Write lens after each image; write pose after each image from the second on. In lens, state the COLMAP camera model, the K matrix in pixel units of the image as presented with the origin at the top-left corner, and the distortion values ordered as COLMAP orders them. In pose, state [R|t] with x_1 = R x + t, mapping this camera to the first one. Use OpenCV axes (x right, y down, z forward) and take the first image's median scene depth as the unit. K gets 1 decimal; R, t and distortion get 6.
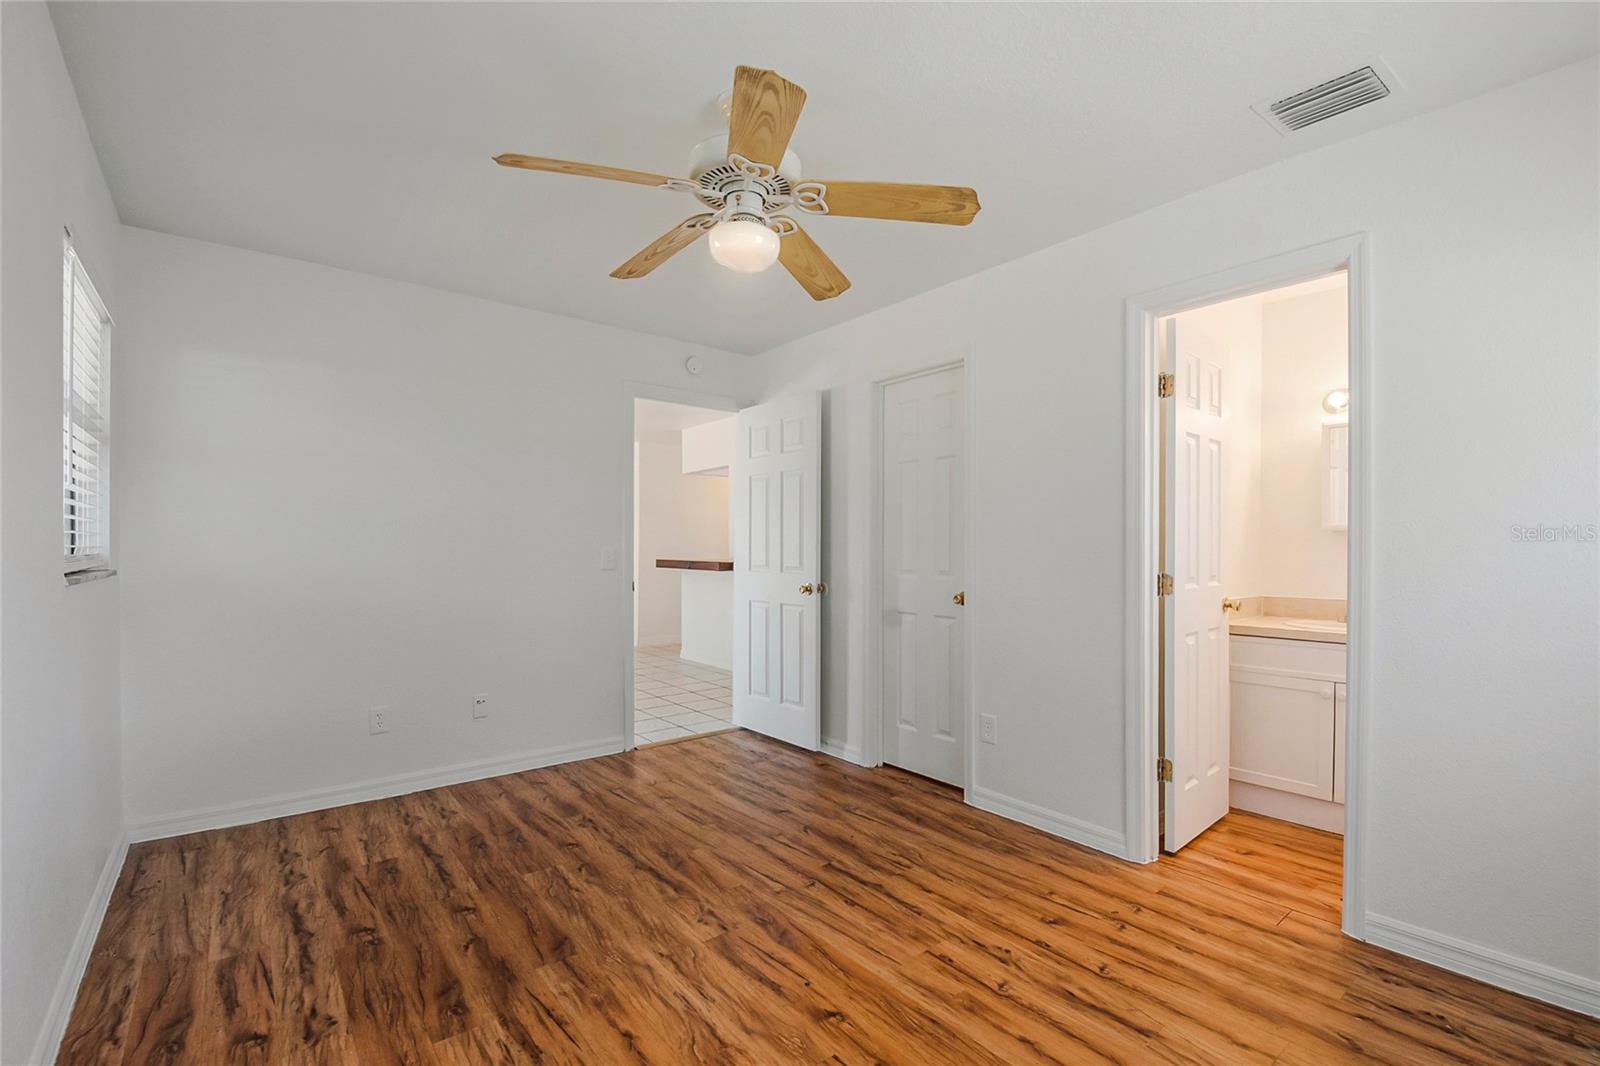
lens RADIAL K [[713.5, 0, 795.6], [0, 713.5, 539.0], [0, 0, 1]] dist [0.002272, -0.011768]
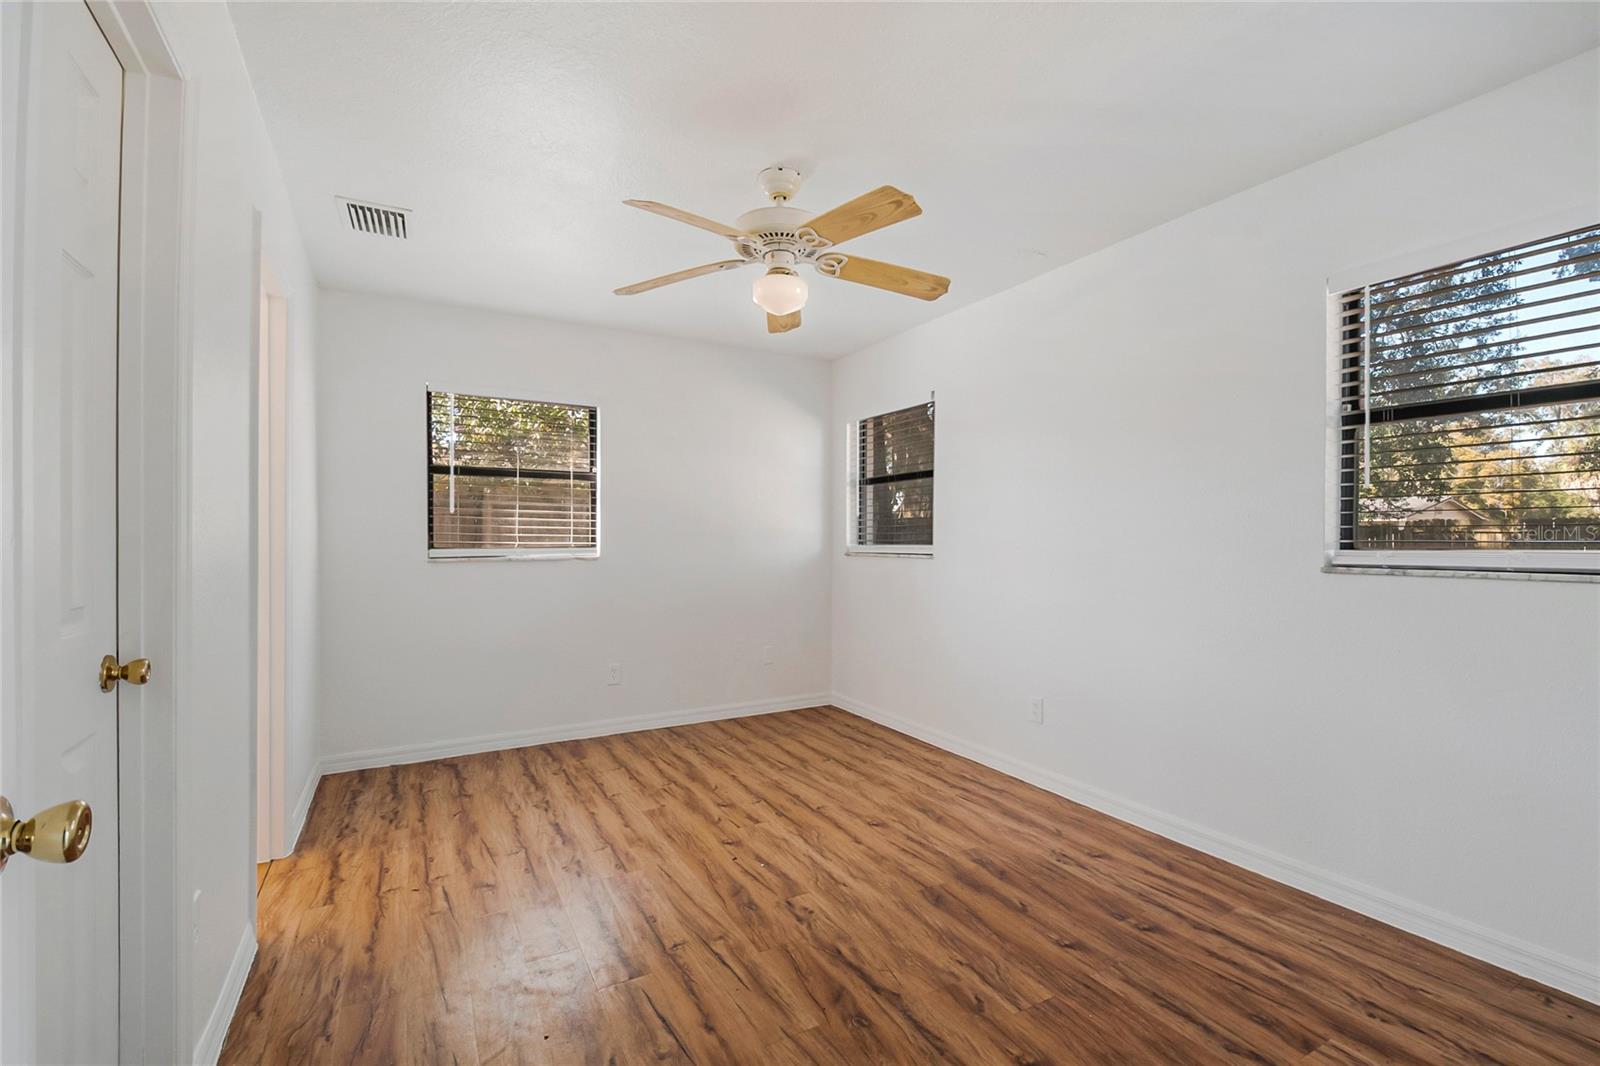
lens RADIAL K [[713.5, 0, 803.3], [0, 713.5, 543.7], [0, 0, 1]] dist [0.002272, -0.011768]
pose [[-0.986978, -0.003467, 0.160816, -0.287771], [-0.004555, 0.999969, -0.006402, 0.024258], [-0.160789, -0.007051, -0.986964, 2.033893]]
